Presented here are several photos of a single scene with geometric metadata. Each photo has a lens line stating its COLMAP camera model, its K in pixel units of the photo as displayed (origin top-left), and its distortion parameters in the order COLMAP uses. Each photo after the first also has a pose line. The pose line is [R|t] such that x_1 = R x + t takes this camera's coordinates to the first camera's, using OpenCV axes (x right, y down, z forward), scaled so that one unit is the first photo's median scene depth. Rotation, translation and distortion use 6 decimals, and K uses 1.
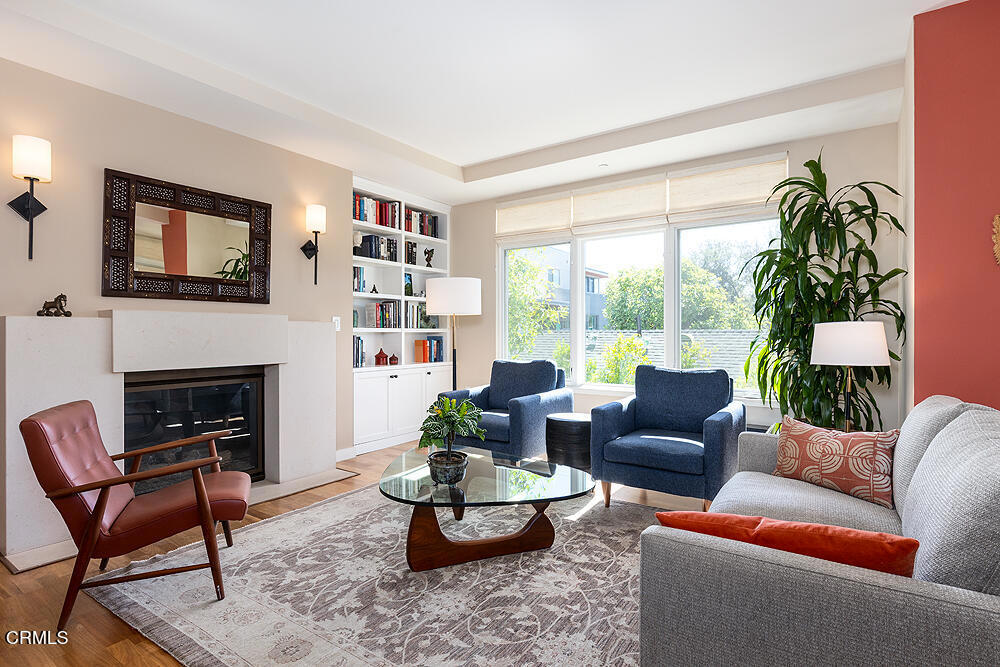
lens RADIAL K [[505.6, 0, 500.0], [0, 505.6, 333.5], [0, 0, 1]] dist [-0.001400, -0.000122]
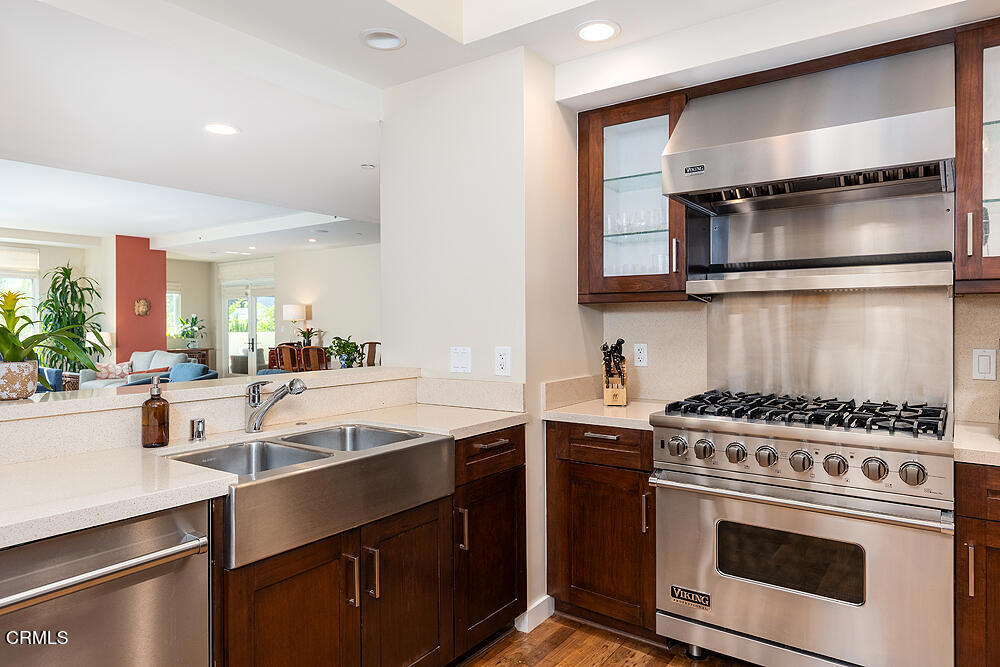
lens RADIAL K [[619.8, 0, 499.8], [0, 619.8, 324.9], [0, 0, 1]] dist [0.004674, -0.001797]
pose [[0.013769, -0.003562, 0.999899, -2.361150], [0.004434, 0.999984, 0.003502, -0.052878], [-0.999895, 0.004385, 0.013785, -1.133640]]
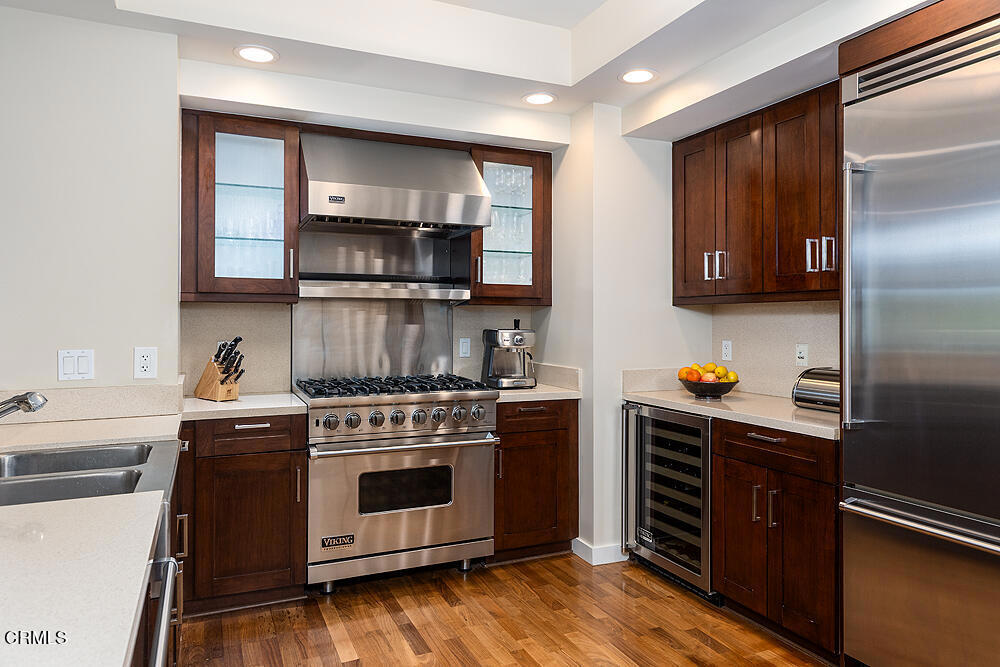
lens RADIAL K [[642.9, 0, 497.8], [0, 642.9, 320.7], [0, 0, 1]] dist [0.005710, 0.002202]
pose [[-0.855788, -0.002224, 0.517322, -2.318362], [-0.001037, 0.999996, 0.002585, -0.056279], [-0.517326, 0.001676, -0.855787, -0.668481]]
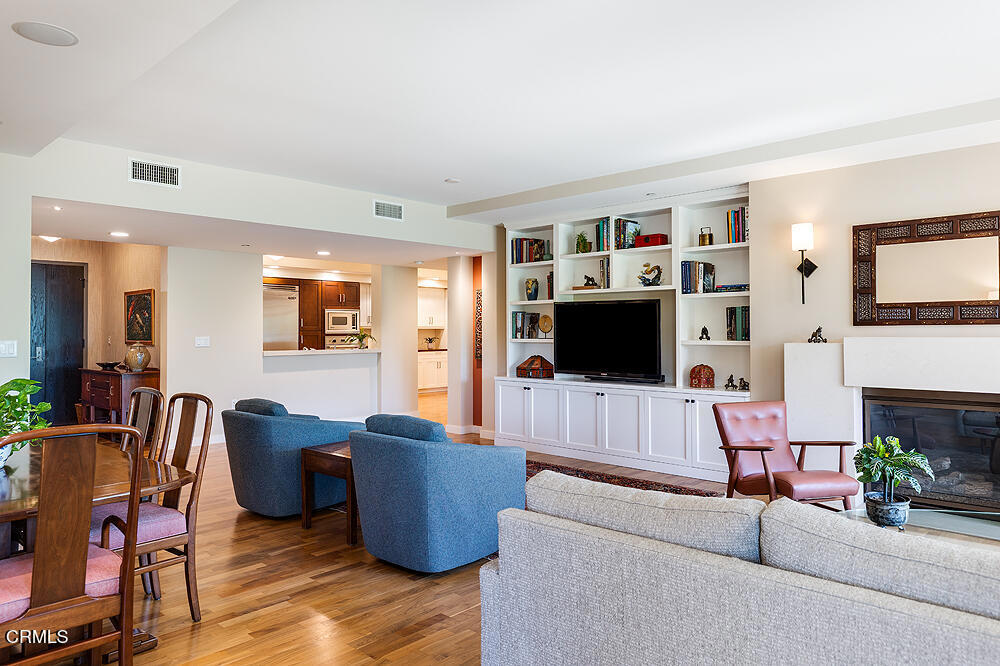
lens RADIAL K [[657.4, 0, 501.8], [0, 657.4, 326.8], [0, 0, 1]] dist [0.001711, 0.000207]
pose [[-0.147507, -0.010717, -0.989003, 0.921272], [0.001728, 0.999937, -0.011093, -0.050632], [0.989059, -0.003345, -0.147480, 0.337833]]
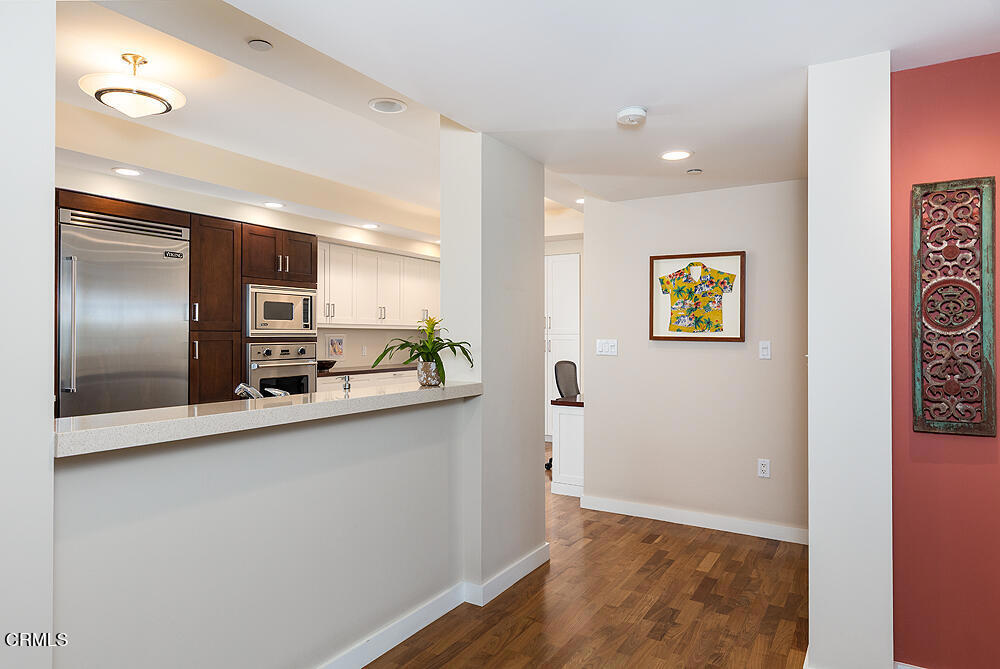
lens RADIAL K [[596.2, 0, 500.0], [0, 596.2, 334.5], [0, 0, 1]] dist [-0.002775, -0.001034]
pose [[0.074182, -0.005873, -0.997227, -1.007186], [0.001125, 0.999983, -0.005806, -0.052323], [0.997244, -0.000691, 0.074187, -0.662056]]
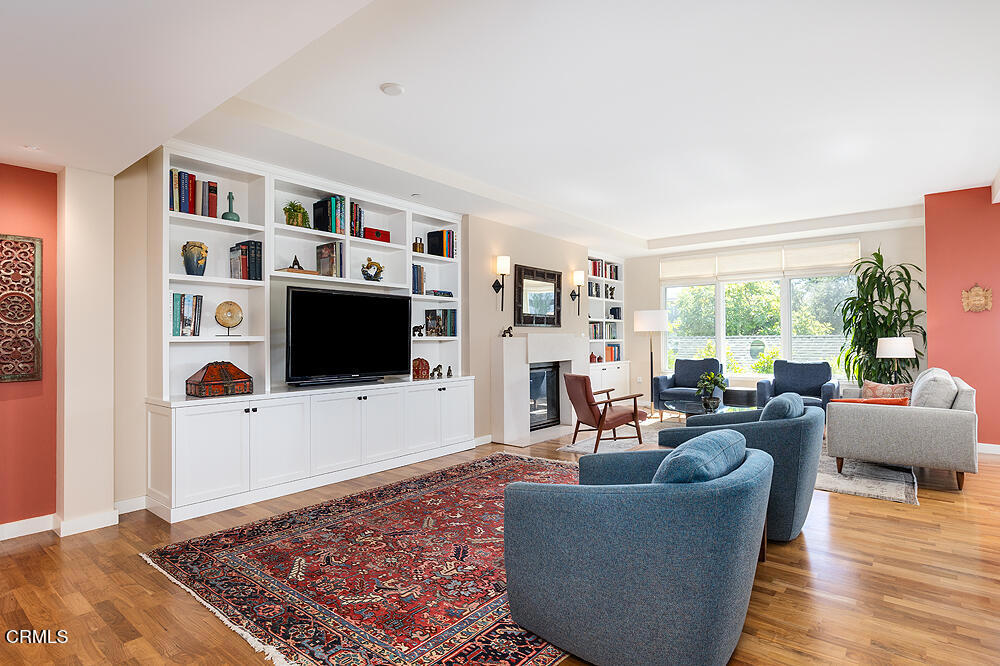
lens RADIAL K [[513.8, 0, 500.0], [0, 513.8, 333.0], [0, 0, 1]] dist [-0.001048, -0.000091]
pose [[0.997328, -0.007933, -0.072622, -0.644325], [0.007122, 0.999909, -0.011420, -0.022630], [0.072706, 0.010872, 0.997294, -1.014872]]
